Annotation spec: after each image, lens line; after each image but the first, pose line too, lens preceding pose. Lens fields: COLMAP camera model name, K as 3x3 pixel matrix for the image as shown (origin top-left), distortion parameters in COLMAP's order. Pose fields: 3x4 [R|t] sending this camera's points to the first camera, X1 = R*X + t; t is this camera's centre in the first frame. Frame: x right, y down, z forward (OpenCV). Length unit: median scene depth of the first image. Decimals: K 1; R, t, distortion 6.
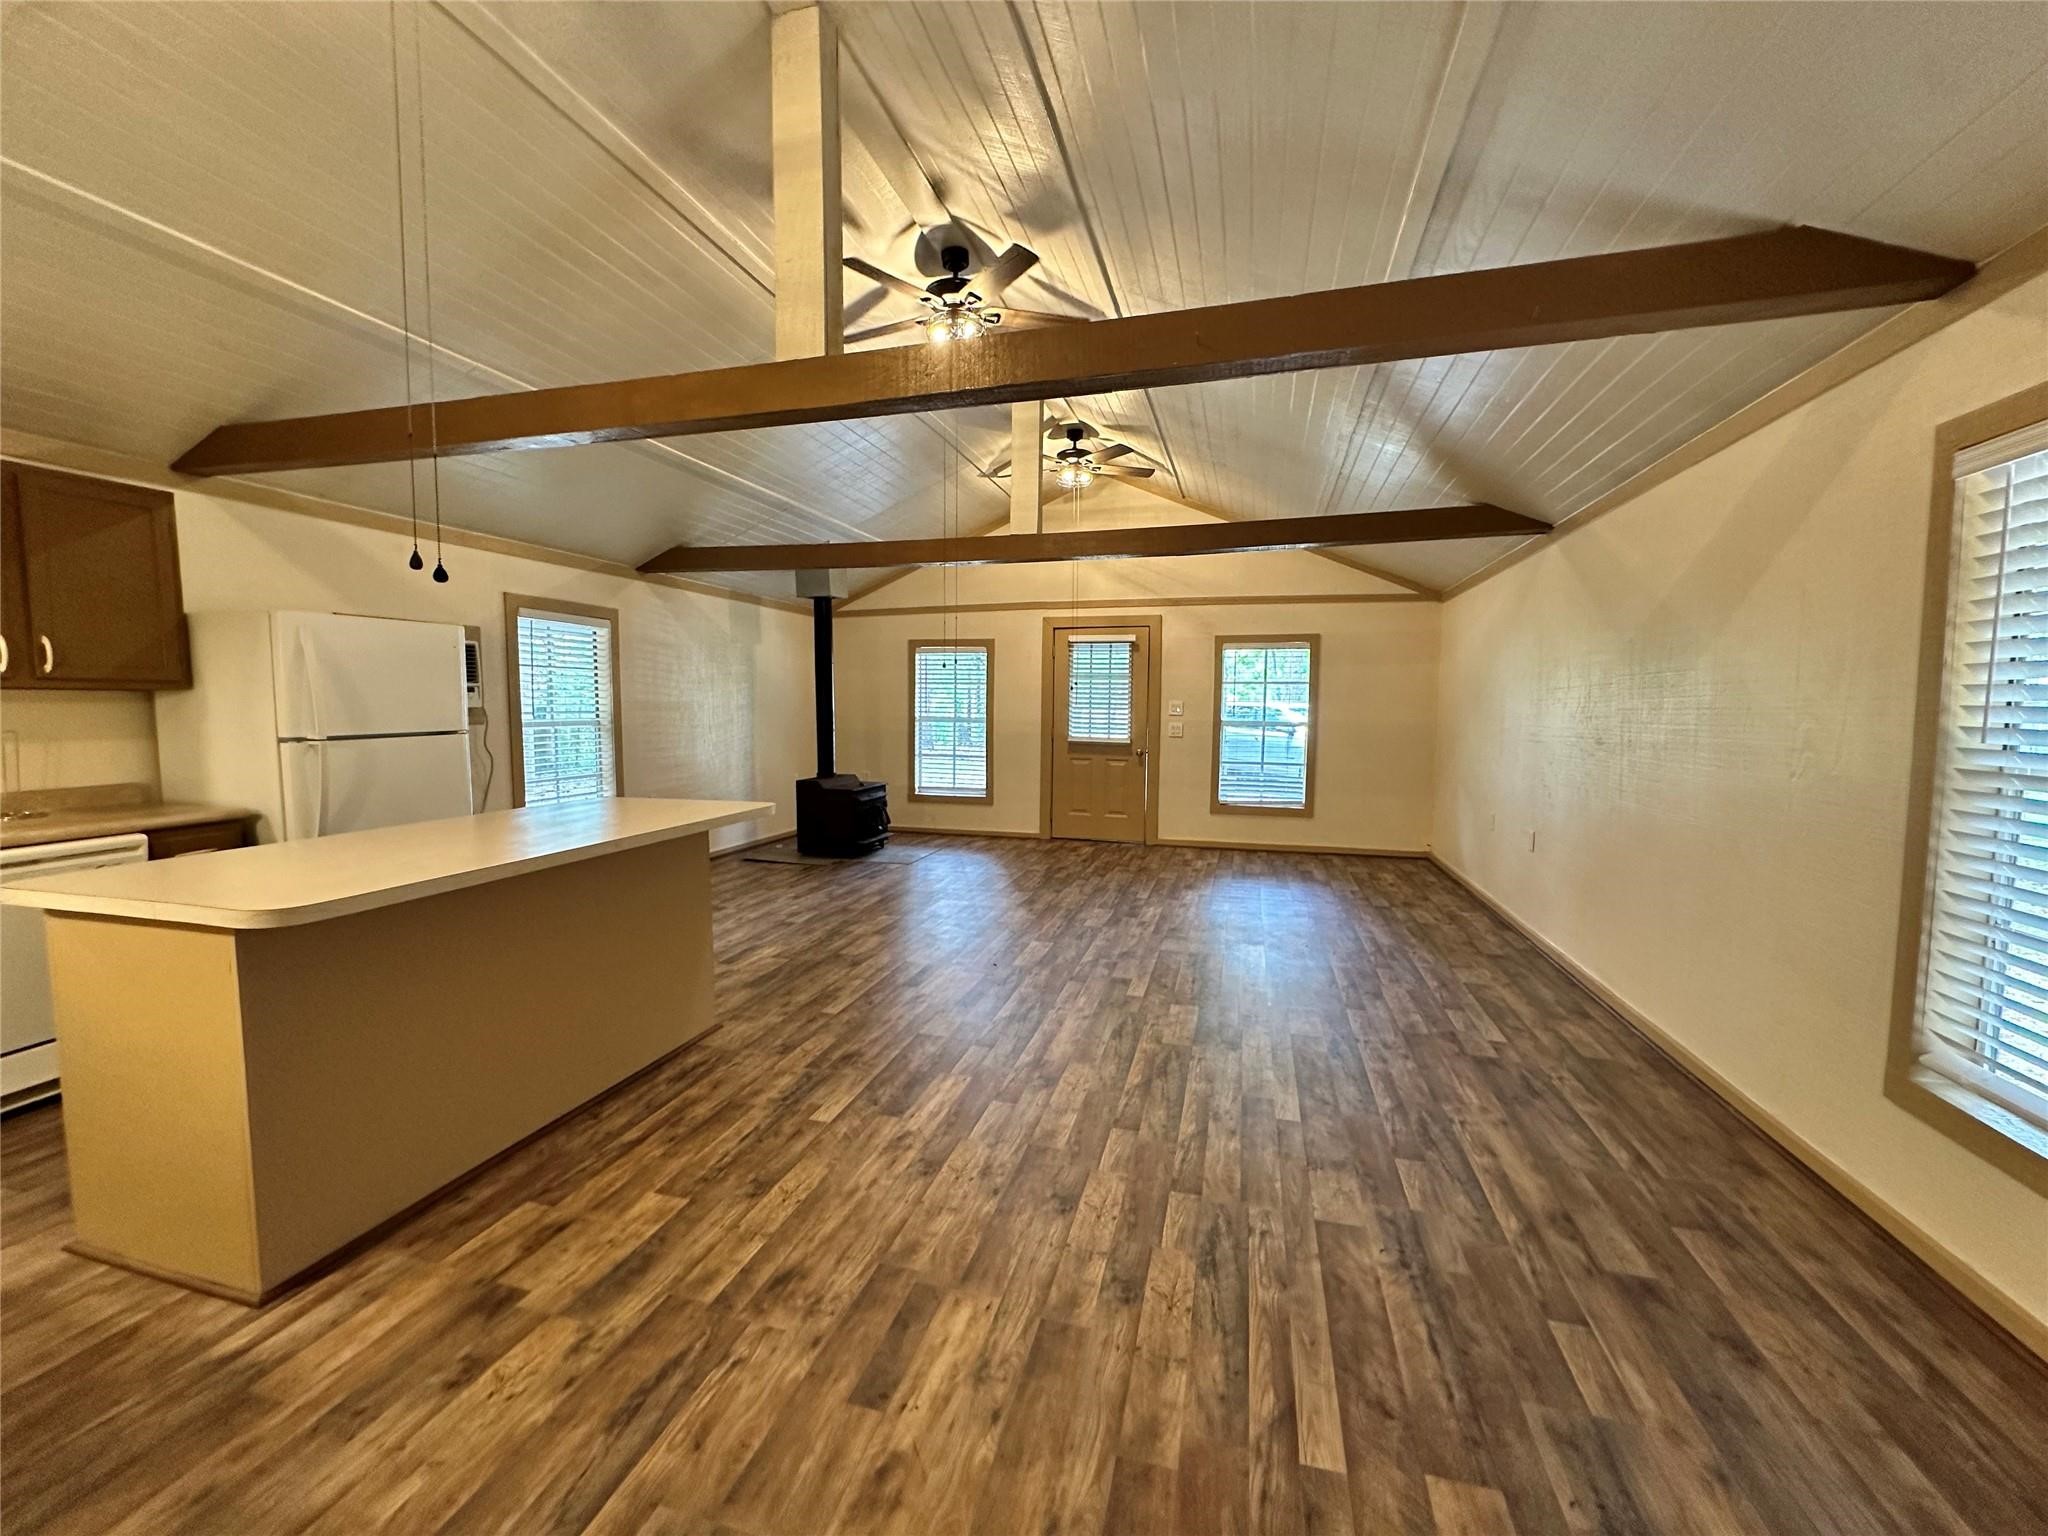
lens RADIAL K [[820.6, 0, 1021.5], [0, 820.6, 764.1], [0, 0, 1]] dist [-0.002456, 0.001120]
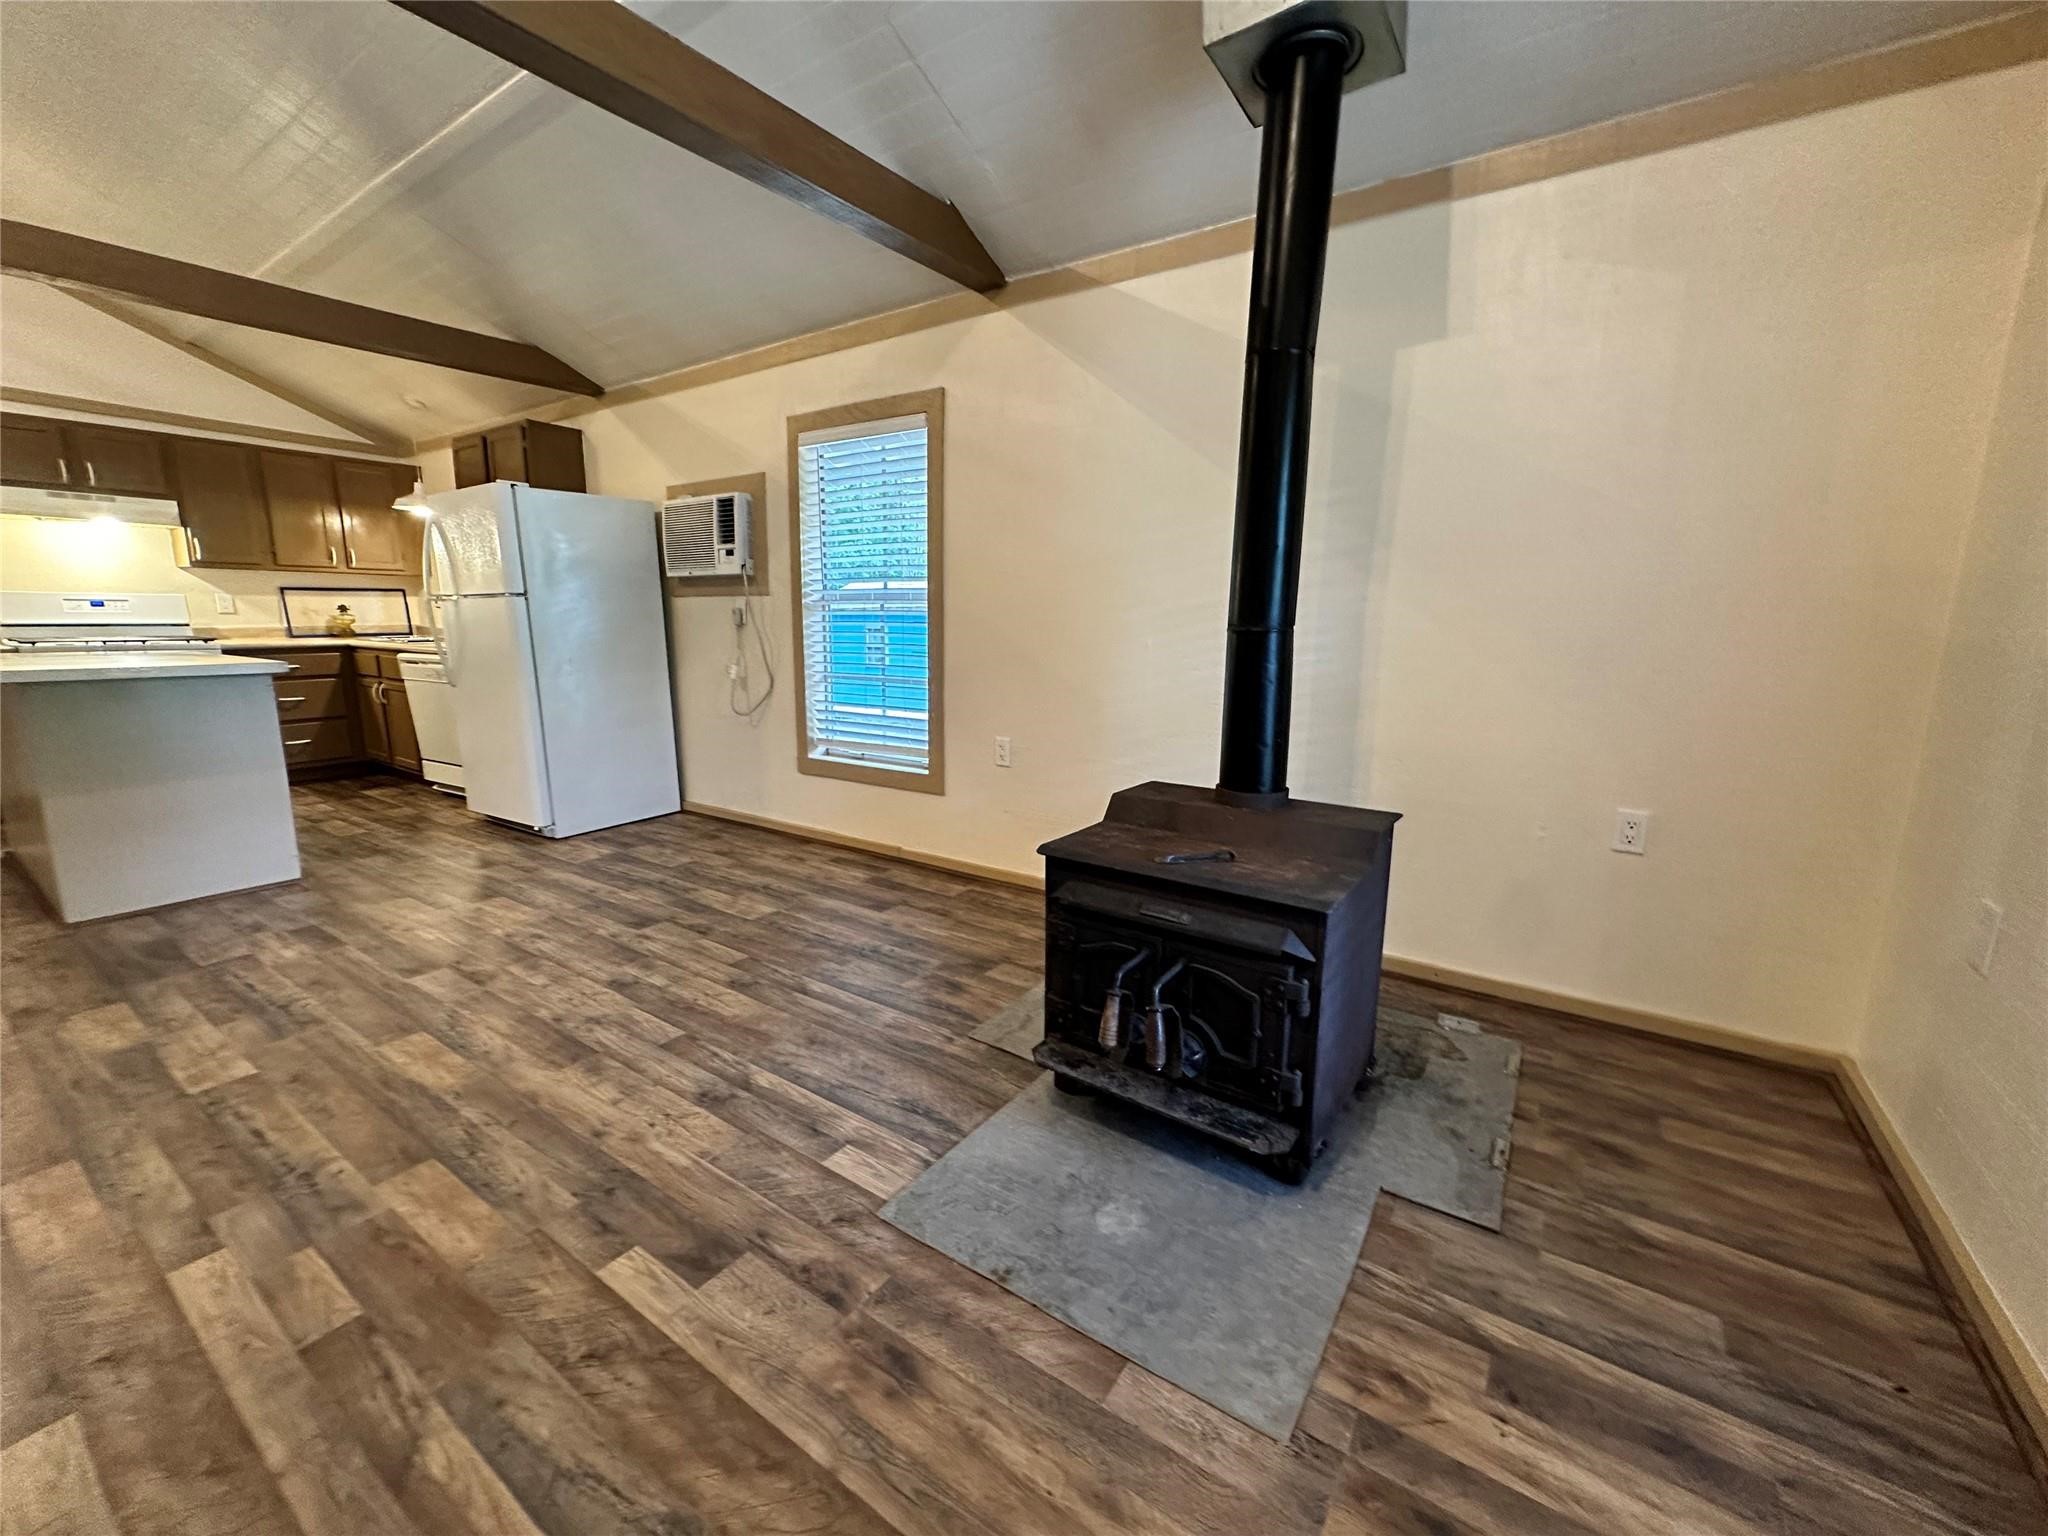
lens RADIAL K [[820.6, 0, 1021.8], [0, 820.6, 765.3], [0, 0, 1]] dist [-0.002456, 0.001120]
pose [[-0.321568, 0.166917, -0.932058, 0.085093], [-0.076509, 0.976541, 0.201280, -0.102135], [0.943790, 0.136036, -0.301254, 2.297483]]
